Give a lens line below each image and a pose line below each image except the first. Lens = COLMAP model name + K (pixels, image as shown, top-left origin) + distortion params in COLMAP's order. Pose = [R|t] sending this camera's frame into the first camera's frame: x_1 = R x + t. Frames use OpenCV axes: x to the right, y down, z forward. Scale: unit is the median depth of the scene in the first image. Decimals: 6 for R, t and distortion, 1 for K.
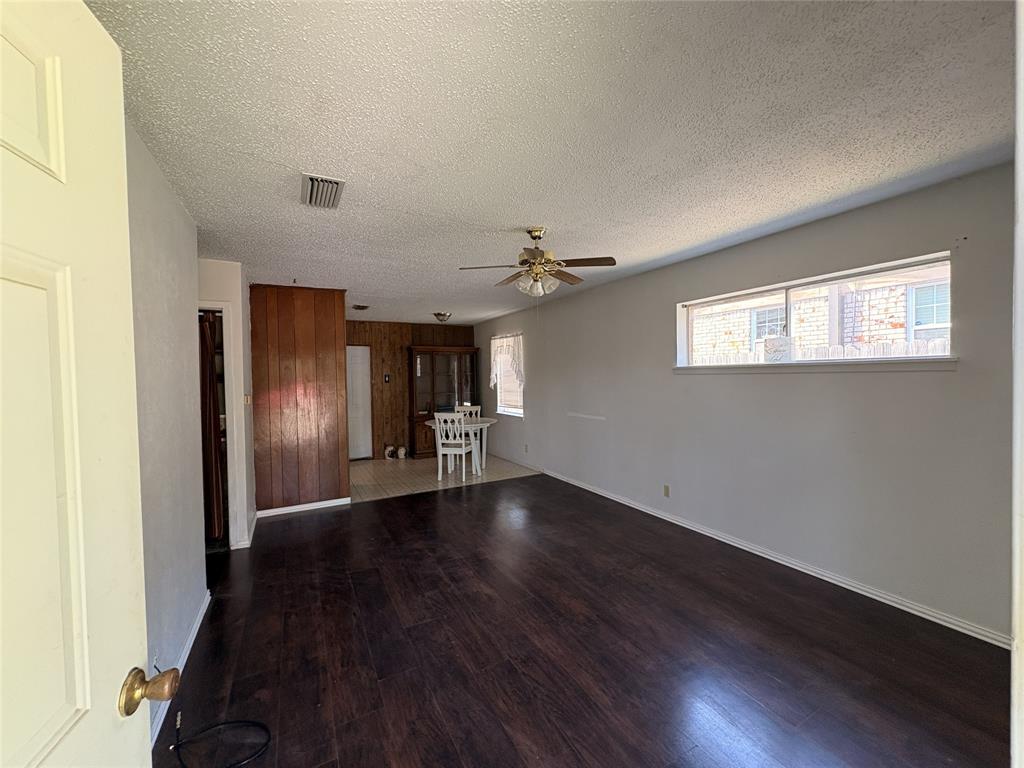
lens RADIAL K [[408.1, 0, 514.3], [0, 408.1, 383.5], [0, 0, 1]] dist [0.000148, 0.000054]
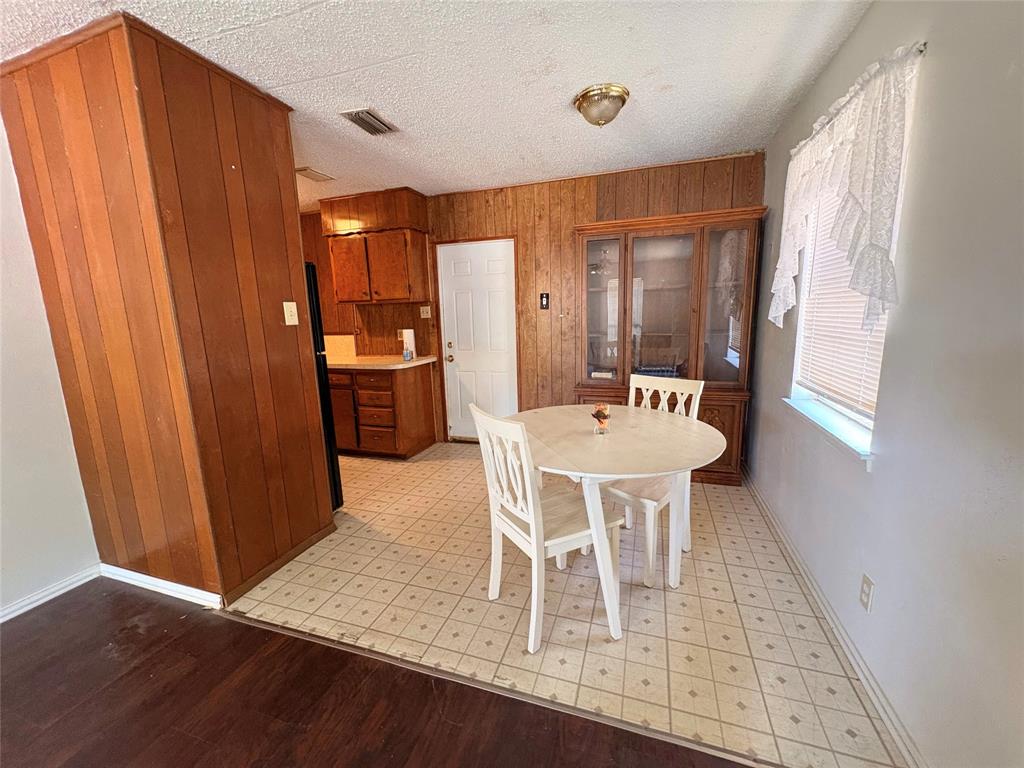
lens RADIAL K [[404.8, 0, 513.1], [0, 404.8, 386.5], [0, 0, 1]] dist [-0.000073, 0.000056]
pose [[0.678877, 0.130021, -0.722648, 0.069476], [0.005450, 0.983277, 0.182035, 0.001076], [0.734231, -0.127518, 0.666816, 1.061587]]
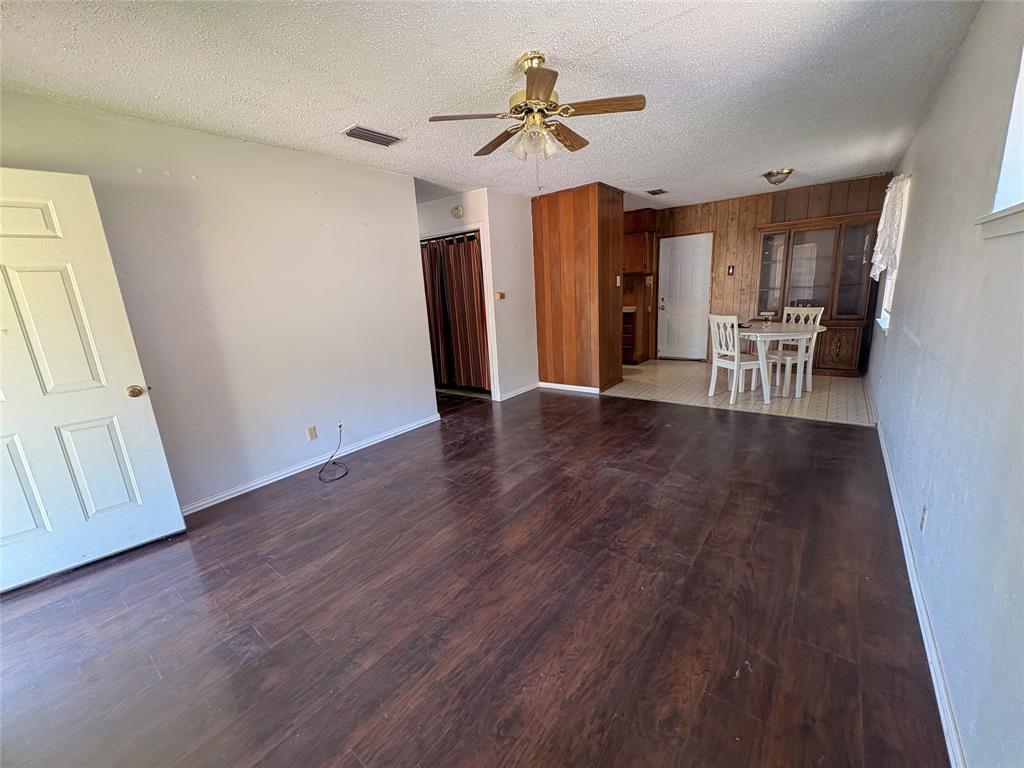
lens RADIAL K [[408.1, 0, 514.2], [0, 408.1, 383.7], [0, 0, 1]] dist [0.000148, 0.000054]
pose [[0.402190, 0.204356, -0.892458, 0.522075], [0.032222, 0.971008, 0.236864, 0.001599], [0.914989, -0.124021, 0.383945, 0.412767]]
